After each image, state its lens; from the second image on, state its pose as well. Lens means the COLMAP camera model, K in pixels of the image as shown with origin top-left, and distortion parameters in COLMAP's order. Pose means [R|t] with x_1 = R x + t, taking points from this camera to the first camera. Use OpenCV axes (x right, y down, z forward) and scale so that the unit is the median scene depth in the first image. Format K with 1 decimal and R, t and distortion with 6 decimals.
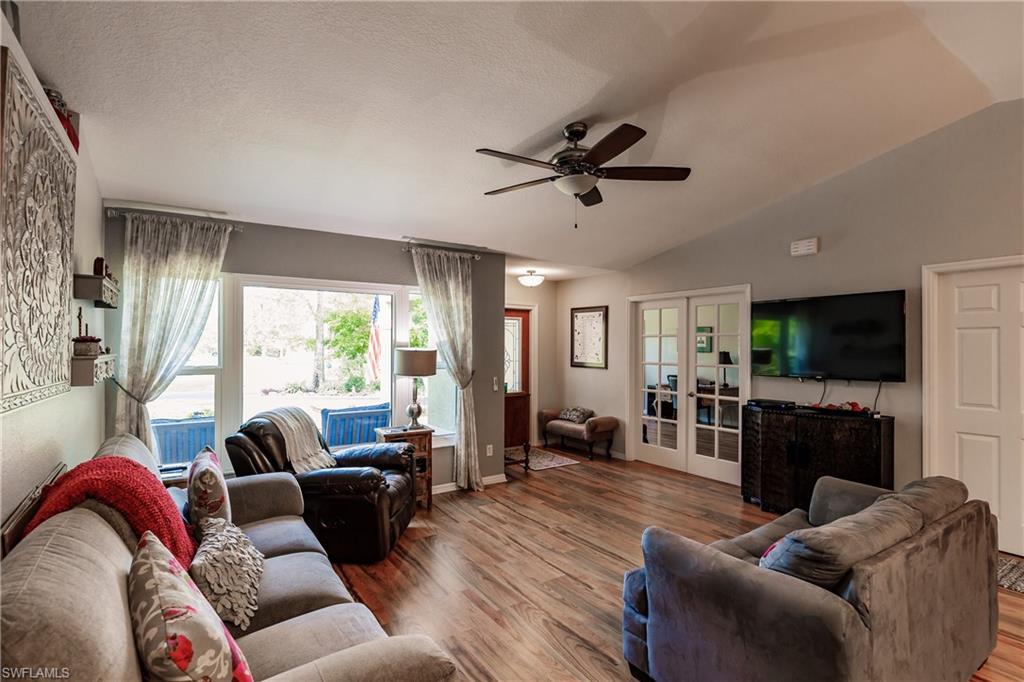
lens RADIAL K [[493.8, 0, 512.0], [0, 493.8, 341.0], [0, 0, 1]] dist [-0.000744, -0.000030]
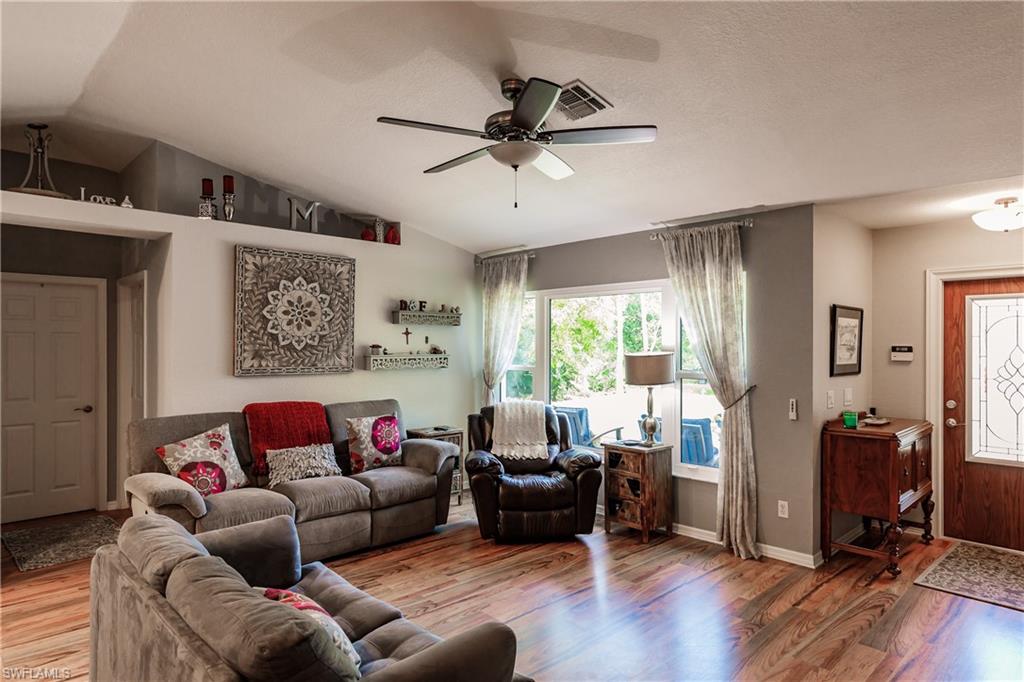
lens RADIAL K [[593.9, 0, 512.0], [0, 593.9, 341.0], [0, 0, 1]] dist [0.000872, 0.001108]
pose [[0.172766, -0.008292, -0.984928, 0.746503], [0.010425, 0.999924, -0.006589, -0.001386], [0.984908, -0.009130, 0.172839, 0.563865]]
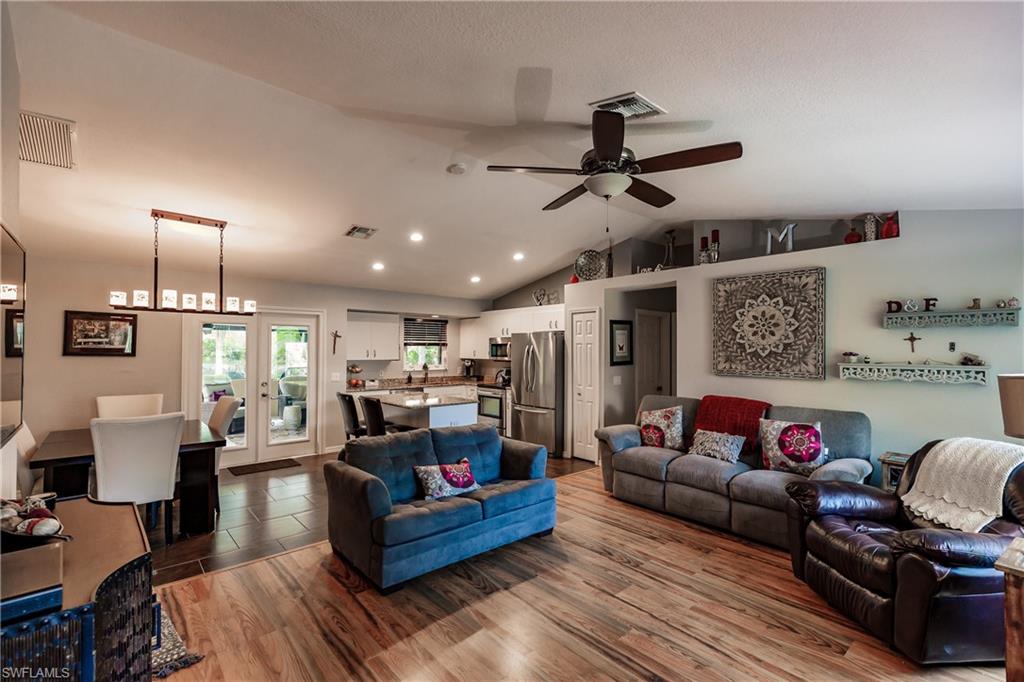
lens RADIAL K [[453.2, 0, 512.0], [0, 453.2, 341.0], [0, 0, 1]] dist [0.000248, 0.000043]
pose [[-0.992266, -0.009676, -0.123754, 0.282404], [-0.005896, 0.999506, -0.030872, 0.003725], [0.123992, -0.029904, -0.991833, 1.249480]]
